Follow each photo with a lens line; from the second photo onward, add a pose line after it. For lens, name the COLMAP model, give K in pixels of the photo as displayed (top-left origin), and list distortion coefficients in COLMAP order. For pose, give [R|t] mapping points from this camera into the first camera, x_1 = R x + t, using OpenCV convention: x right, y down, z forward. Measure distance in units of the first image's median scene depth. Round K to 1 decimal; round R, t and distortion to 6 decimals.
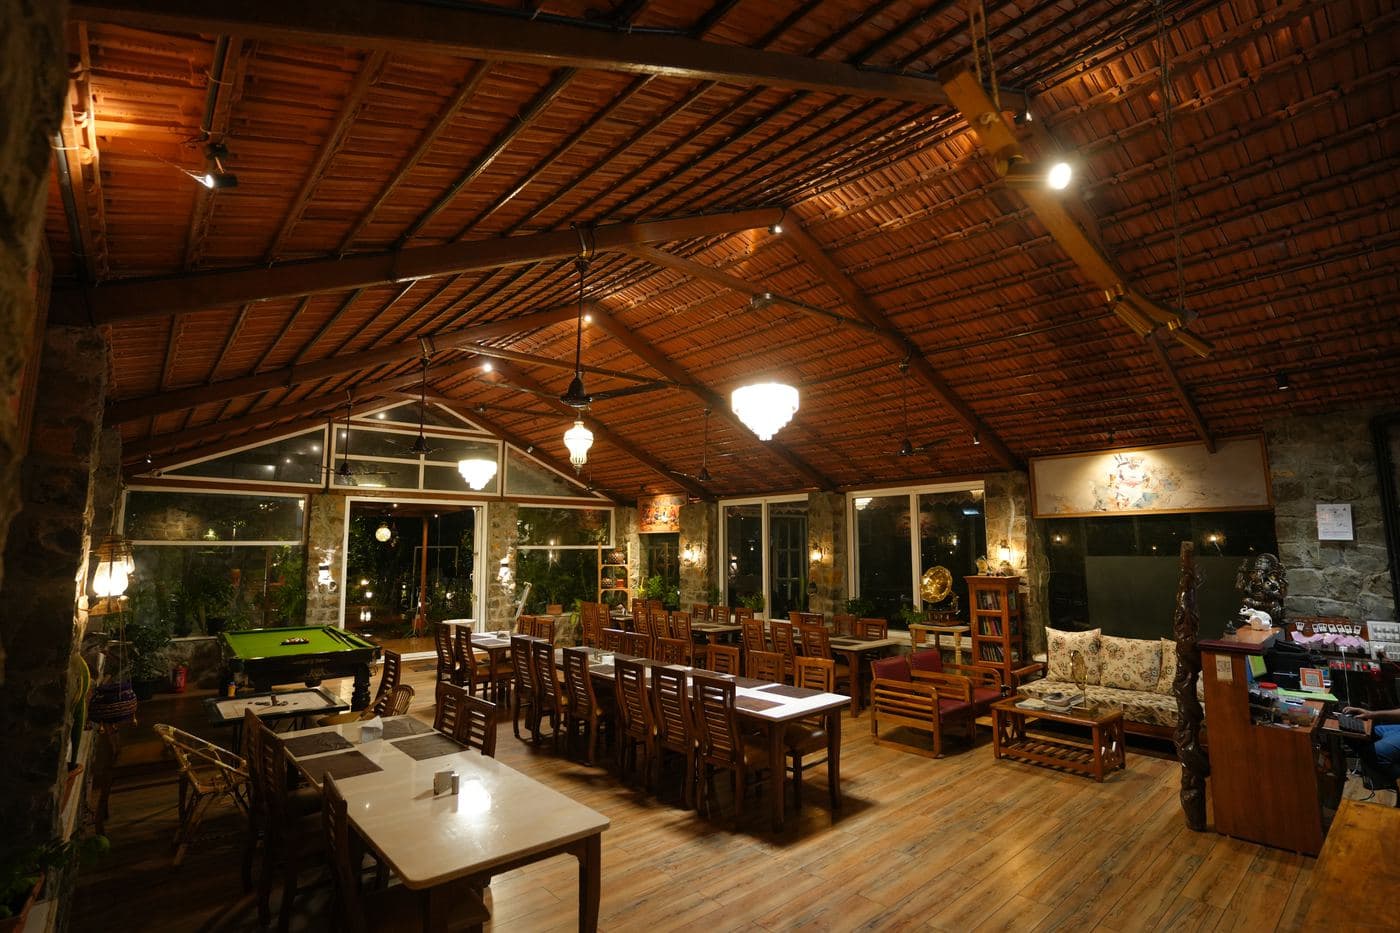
lens RADIAL K [[684.5, 0, 700.0], [0, 684.5, 466.5], [0, 0, 1]] dist [-0.085001, 0.043469]
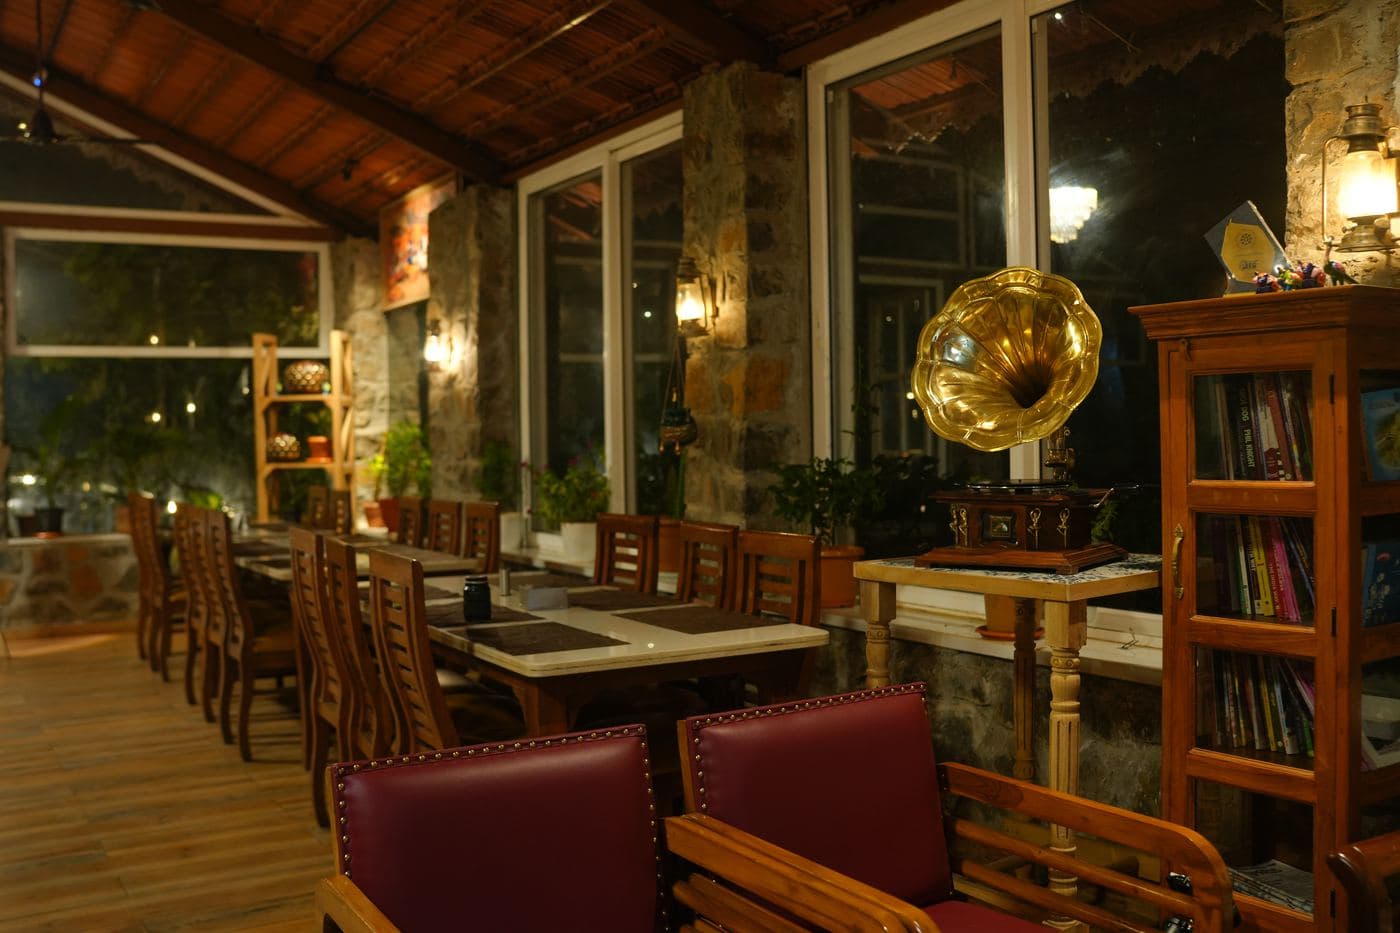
lens RADIAL K [[1328.7, 0, 700.0], [0, 1328.7, 466.5], [0, 0, 1]] dist [-0.213943, 0.265224]
pose [[0.985294, -0.004786, -0.170803, 0.259164], [0.029397, 0.989451, 0.141854, 0.118365], [0.168322, -0.144789, 0.975040, 0.483676]]
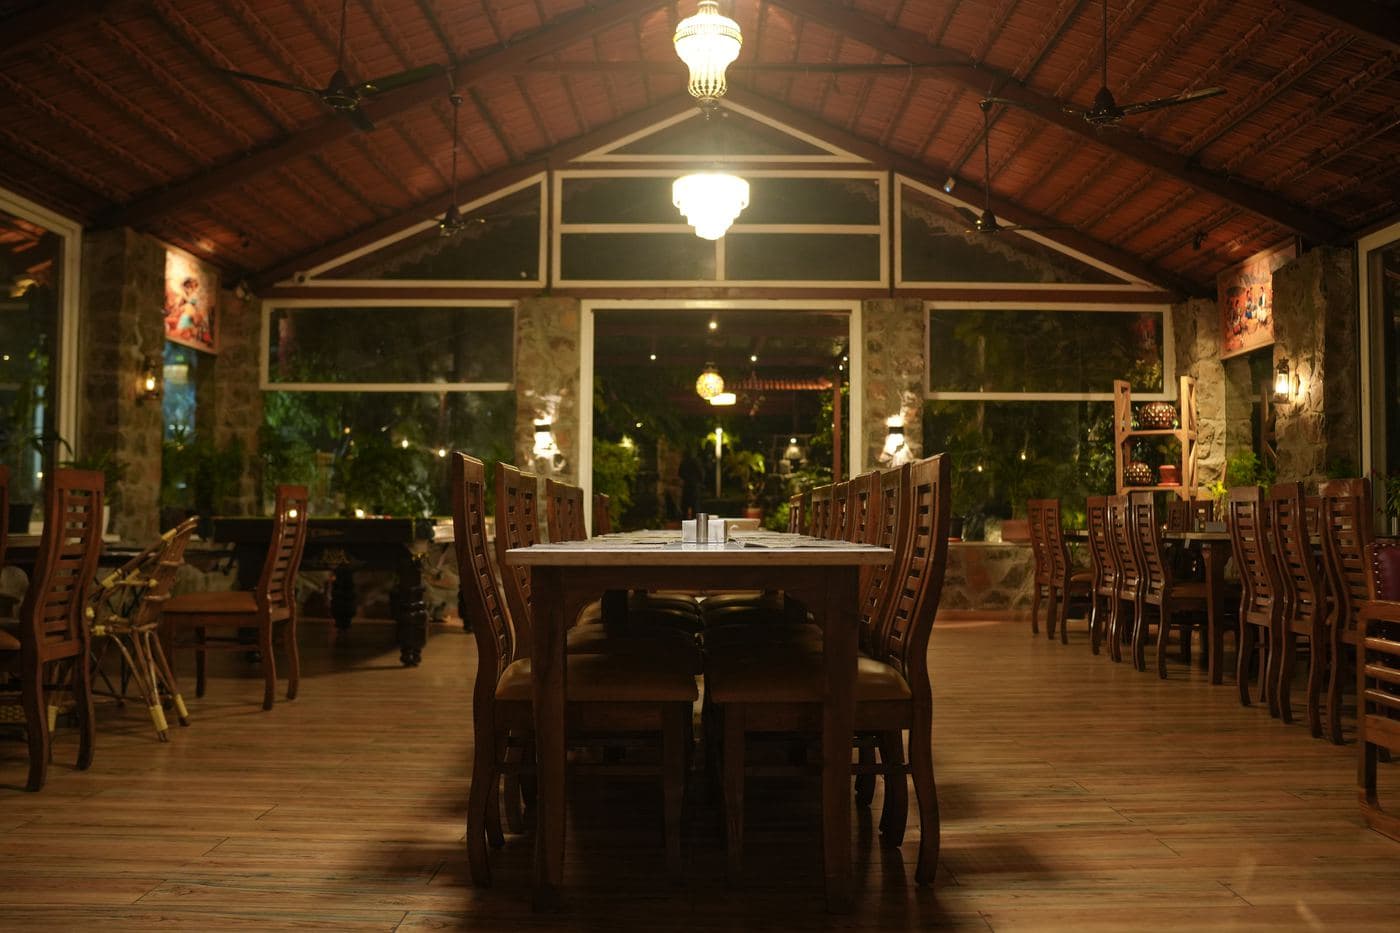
lens RADIAL K [[1328.7, 0, 700.0], [0, 1328.7, 466.5], [0, 0, 1]] dist [-0.213943, 0.265224]
pose [[0.746992, -0.016711, -0.664623, 0.268841], [0.069198, 0.996209, 0.052726, 0.136322], [0.661222, -0.085377, 0.745317, 0.268303]]
